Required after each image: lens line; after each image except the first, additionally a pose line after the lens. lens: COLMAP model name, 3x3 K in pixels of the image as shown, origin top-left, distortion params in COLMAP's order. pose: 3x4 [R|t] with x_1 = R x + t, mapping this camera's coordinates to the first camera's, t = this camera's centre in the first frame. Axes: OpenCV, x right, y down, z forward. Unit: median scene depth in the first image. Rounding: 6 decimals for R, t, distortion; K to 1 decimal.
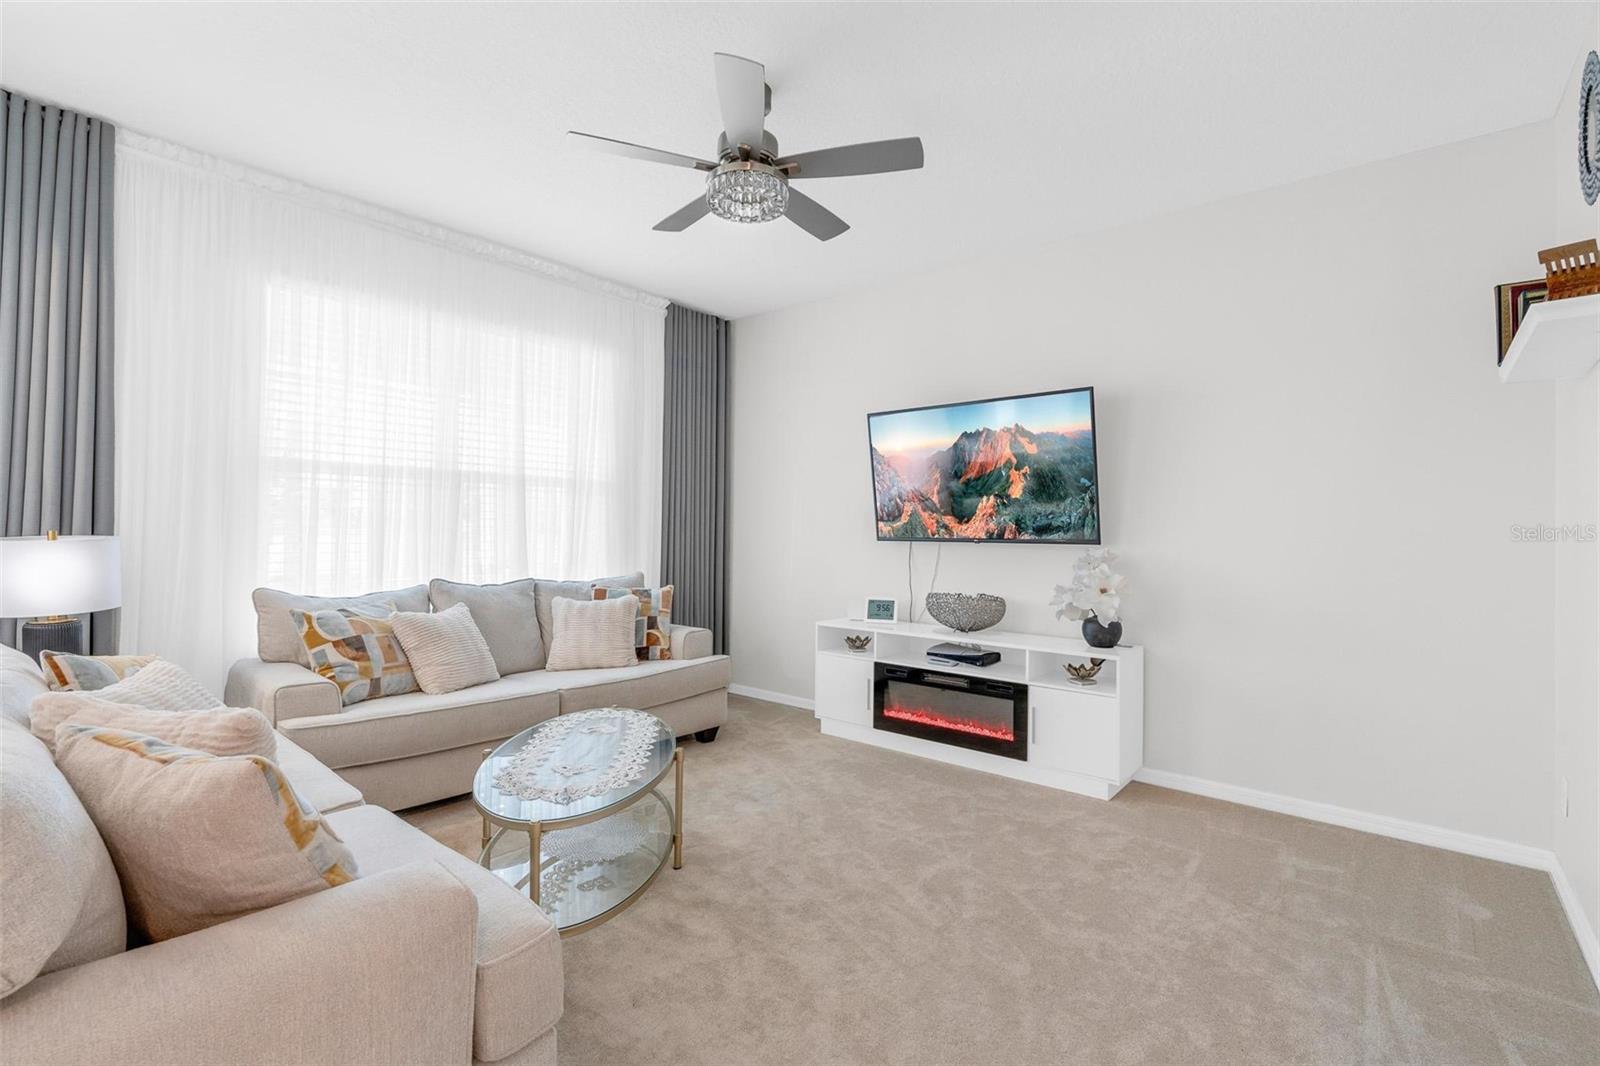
lens RADIAL K [[715.7, 0, 800.0], [0, 715.7, 533.0], [0, 0, 1]] dist [-0.017029, 0.000143]
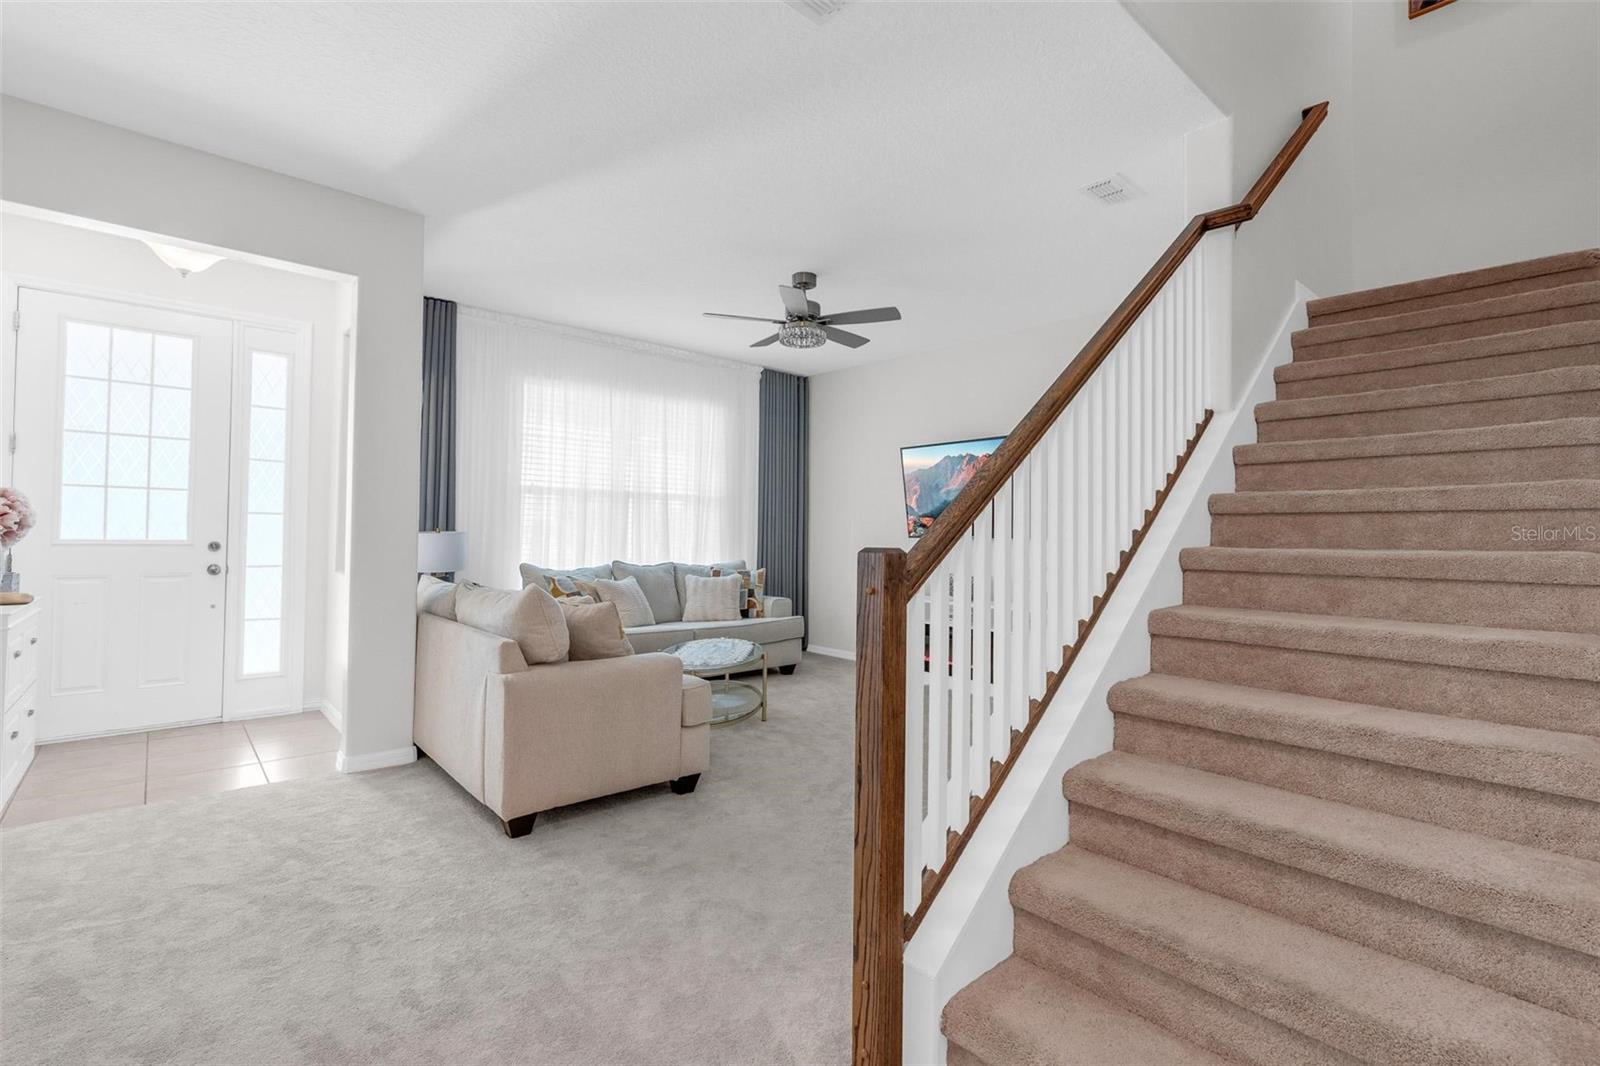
lens RADIAL K [[725.4, 0, 783.6], [0, 725.4, 533.0], [0, 0, 1]] dist [-0.002853, 0.000783]
pose [[0.986728, -0.001511, -0.162375, 0.109052], [-0.000208, 0.999944, -0.010566, 0.019047], [0.162381, 0.010459, 0.986673, -0.495646]]
